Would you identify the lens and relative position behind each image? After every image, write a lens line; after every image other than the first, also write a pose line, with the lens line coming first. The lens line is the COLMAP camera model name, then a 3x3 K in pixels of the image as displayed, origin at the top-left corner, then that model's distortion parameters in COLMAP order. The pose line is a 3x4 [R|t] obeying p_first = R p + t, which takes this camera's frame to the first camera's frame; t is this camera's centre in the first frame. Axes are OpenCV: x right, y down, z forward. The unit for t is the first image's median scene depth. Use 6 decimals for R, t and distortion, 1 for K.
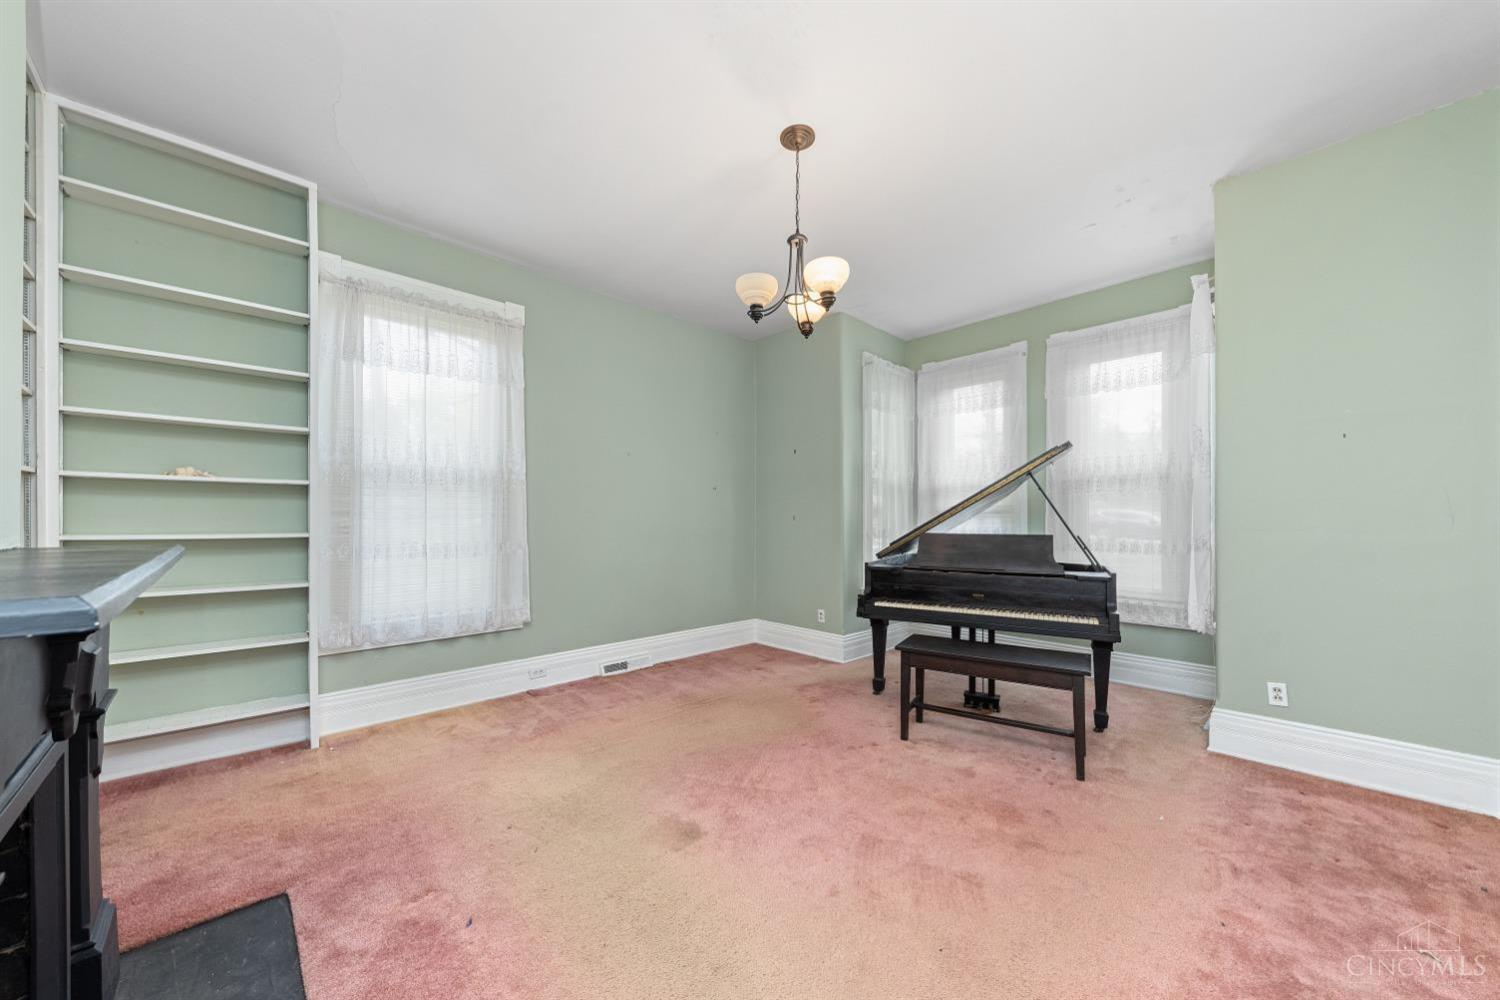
lens RADIAL K [[541.3, 0, 746.7], [0, 541.3, 522.1], [0, 0, 1]] dist [-0.000052, -0.000103]
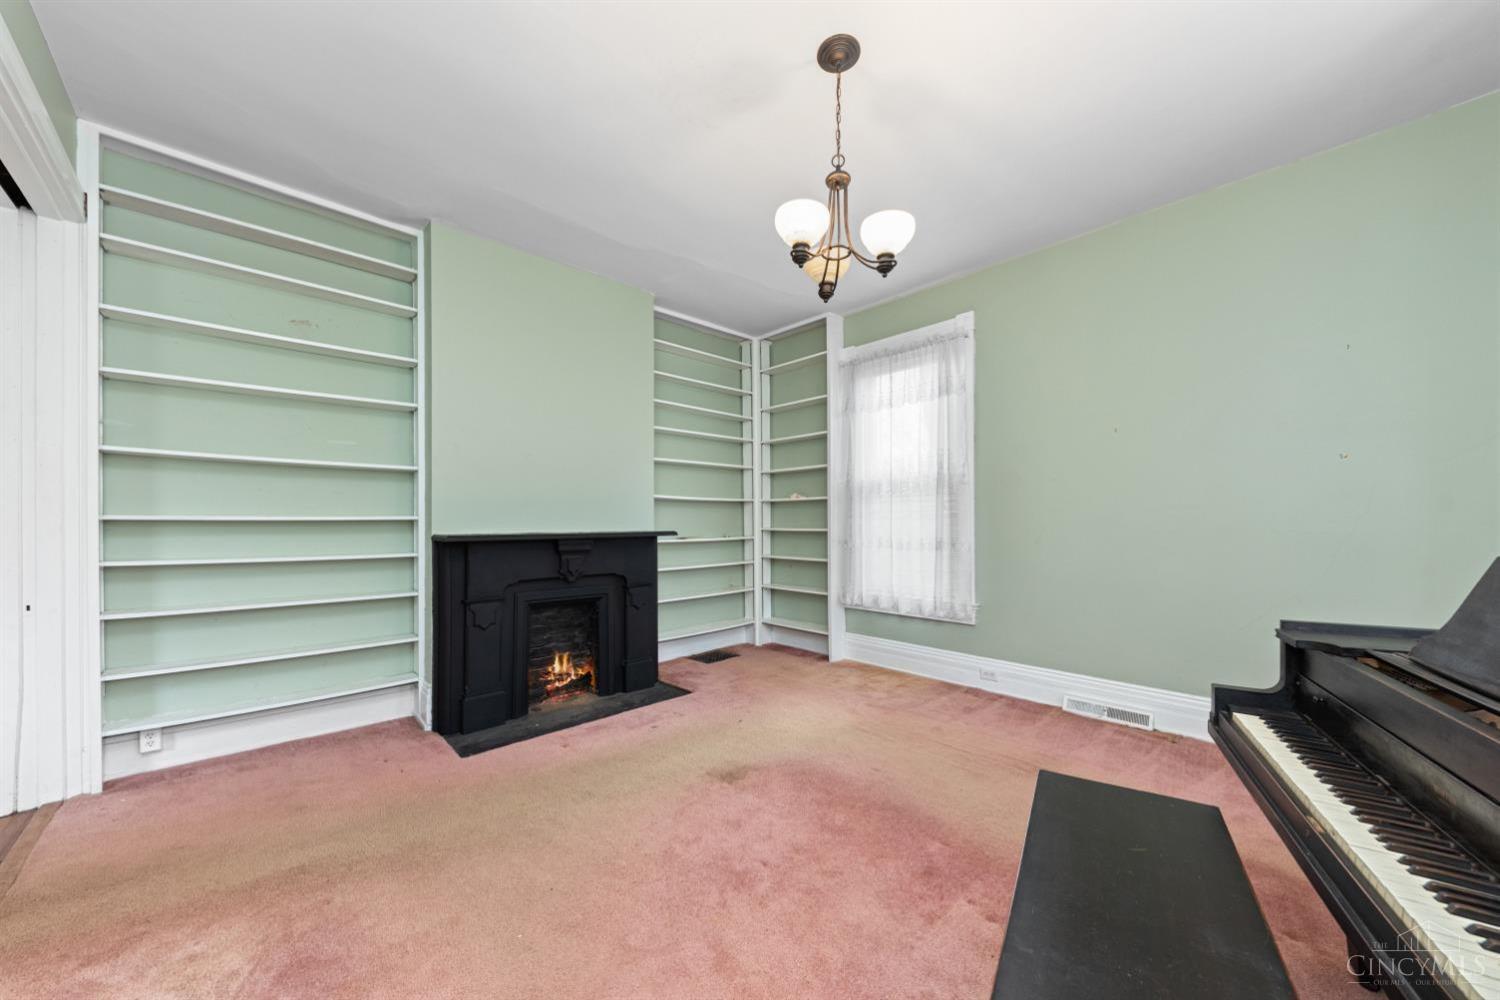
lens RADIAL K [[541.3, 0, 746.7], [0, 541.3, 522.1], [0, 0, 1]] dist [-0.000052, -0.000103]
pose [[-0.012055, 0.002081, -0.999925, 0.729577], [0.001459, 0.999997, 0.002063, -0.003069], [0.999926, -0.001435, -0.012058, 0.689806]]
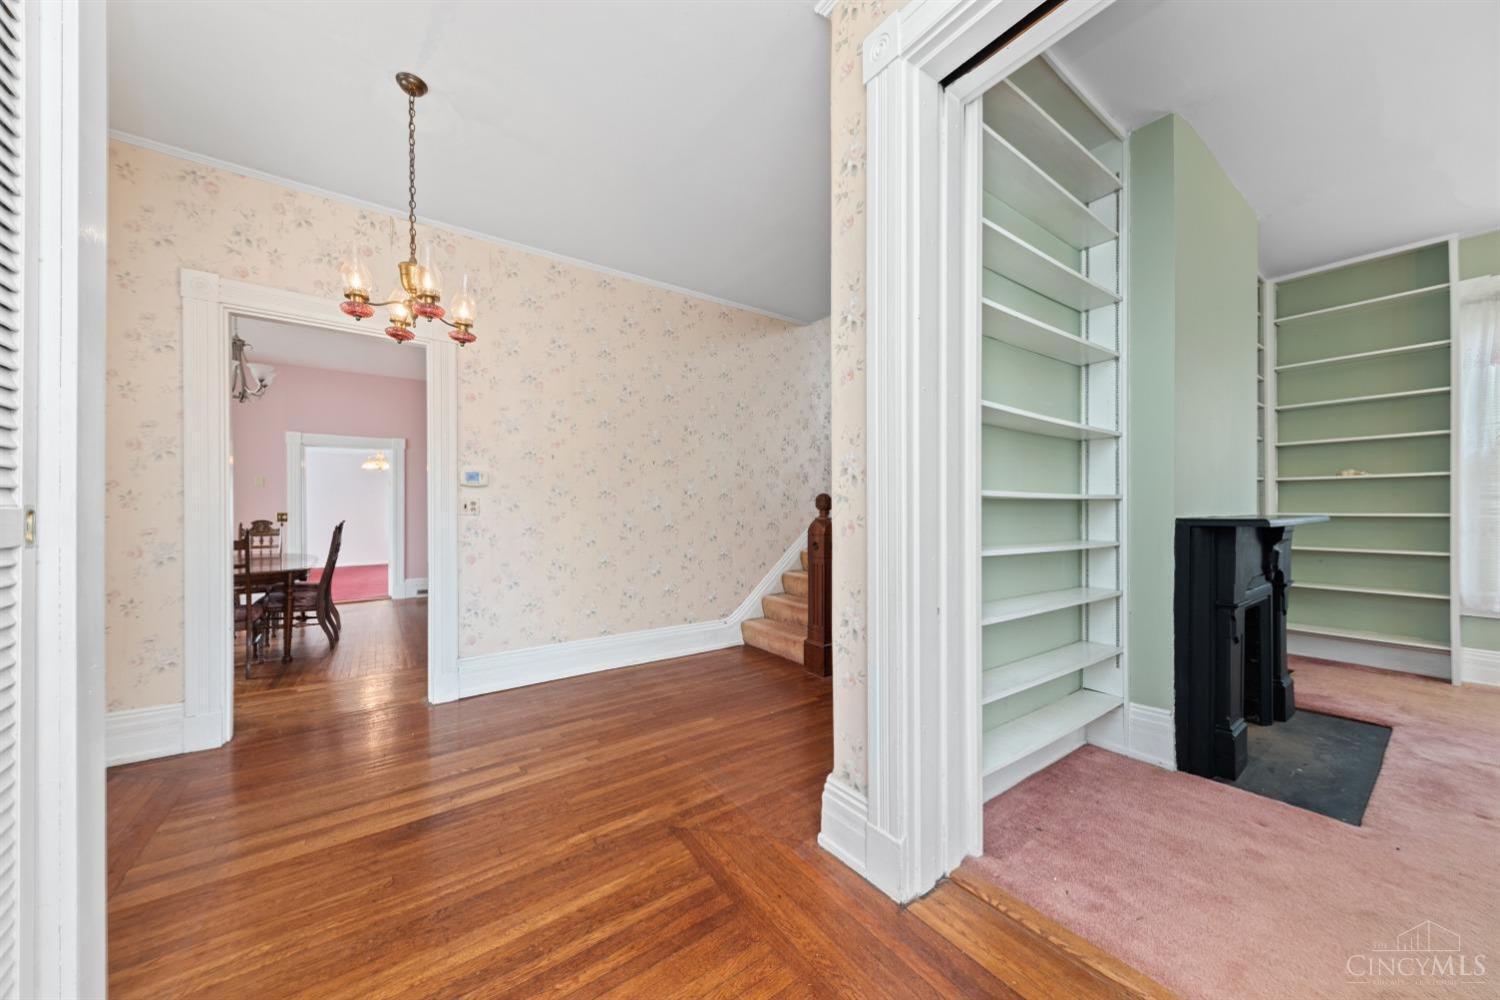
lens RADIAL K [[507.7, 0, 724.8], [0, 507.7, 509.5], [0, 0, 1]] dist [0.000232, -0.002754]
pose [[-0.173389, -0.001246, -0.984853, 0.561824], [-0.000020, 0.999999, -0.001262, 0.011434], [0.984853, -0.000199, -0.173389, -0.409917]]
